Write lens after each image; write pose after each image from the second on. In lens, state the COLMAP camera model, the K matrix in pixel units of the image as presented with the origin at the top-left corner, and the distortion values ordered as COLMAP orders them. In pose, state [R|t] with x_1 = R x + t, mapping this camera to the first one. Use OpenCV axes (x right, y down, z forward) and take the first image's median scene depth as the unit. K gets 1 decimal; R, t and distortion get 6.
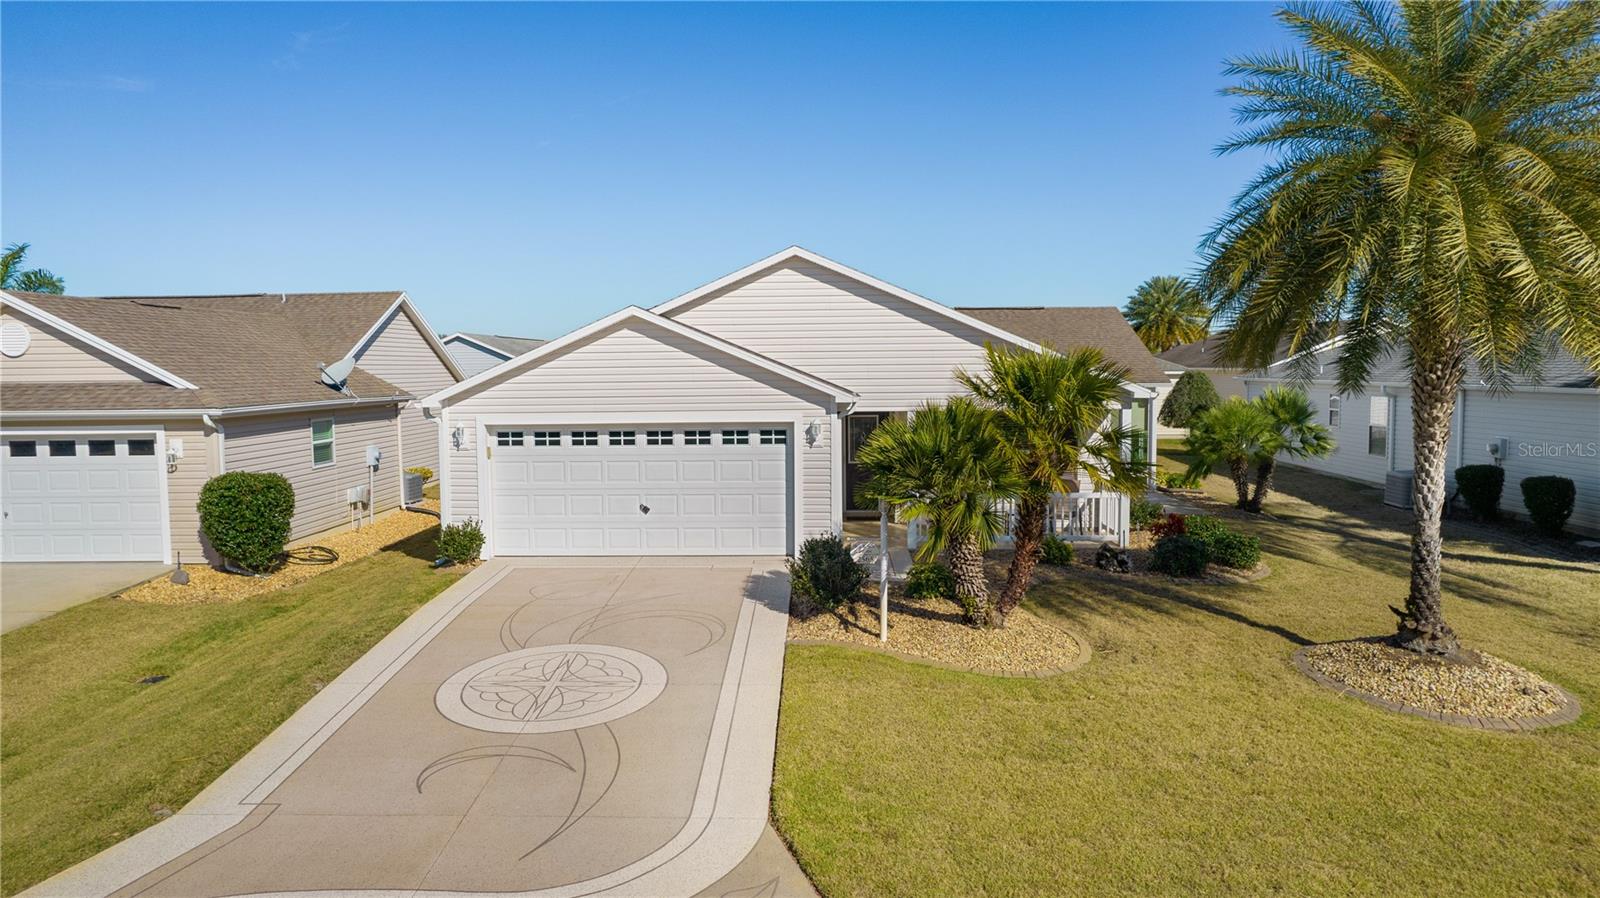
lens RADIAL K [[1033.8, 0, 797.0], [0, 1033.8, 435.3], [0, 0, 1]] dist [-0.069735, 0.055250]
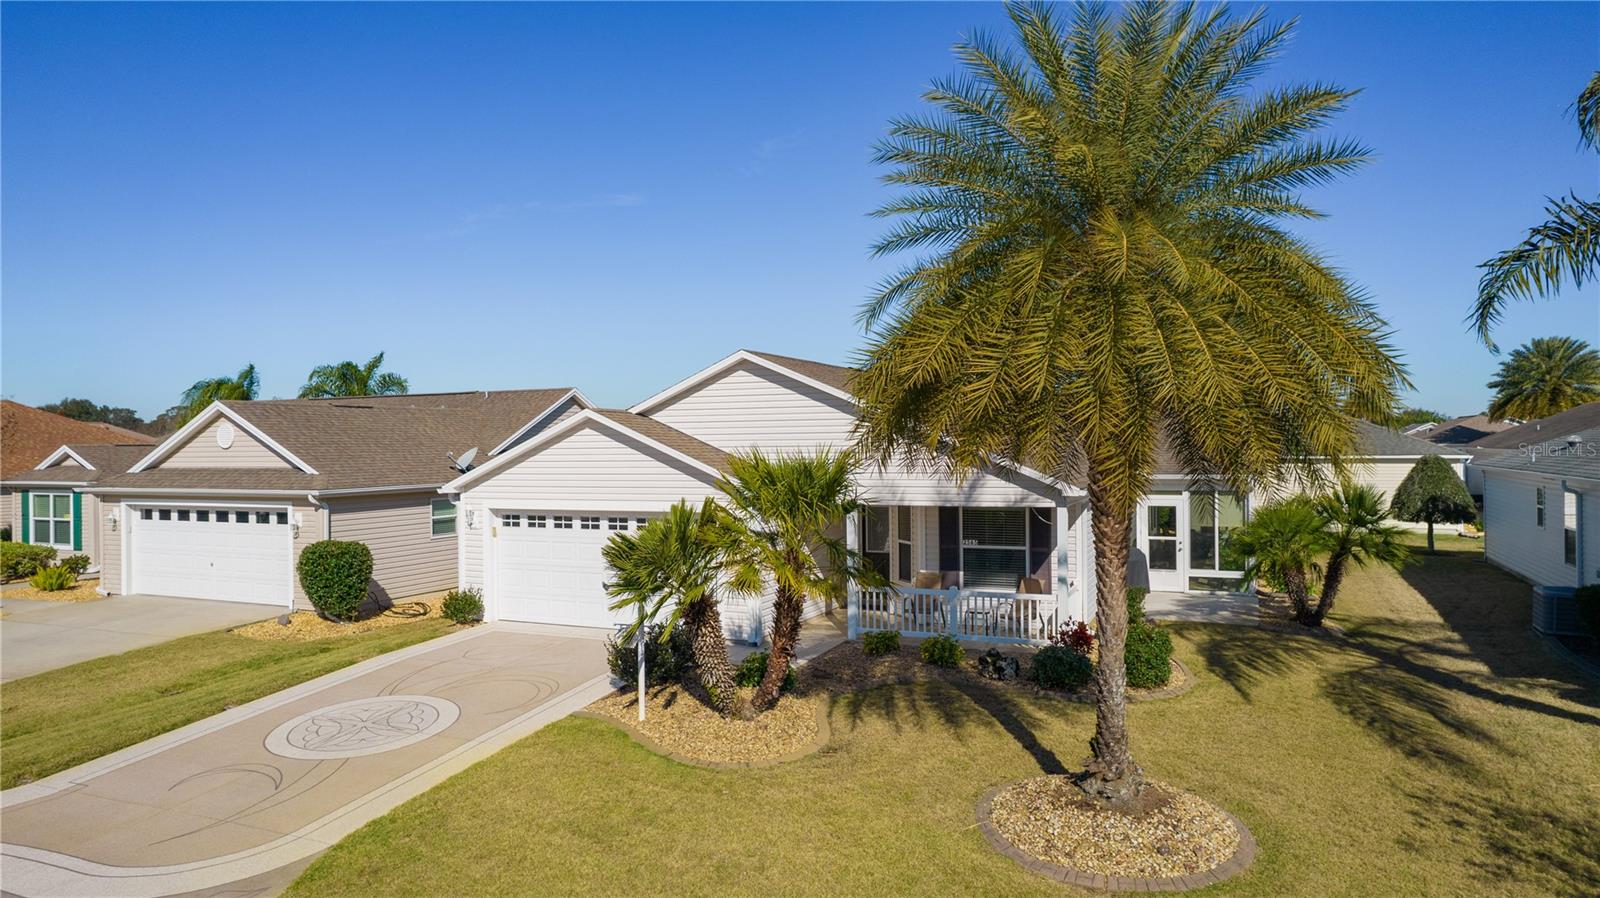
lens RADIAL K [[1033.8, 0, 797.0], [0, 1033.8, 435.3], [0, 0, 1]] dist [-0.069735, 0.055250]
pose [[0.925348, -0.002575, -0.379110, 0.480887], [-0.024367, 0.997505, -0.066252, -0.024455], [0.378335, 0.070544, 0.922977, 0.027876]]
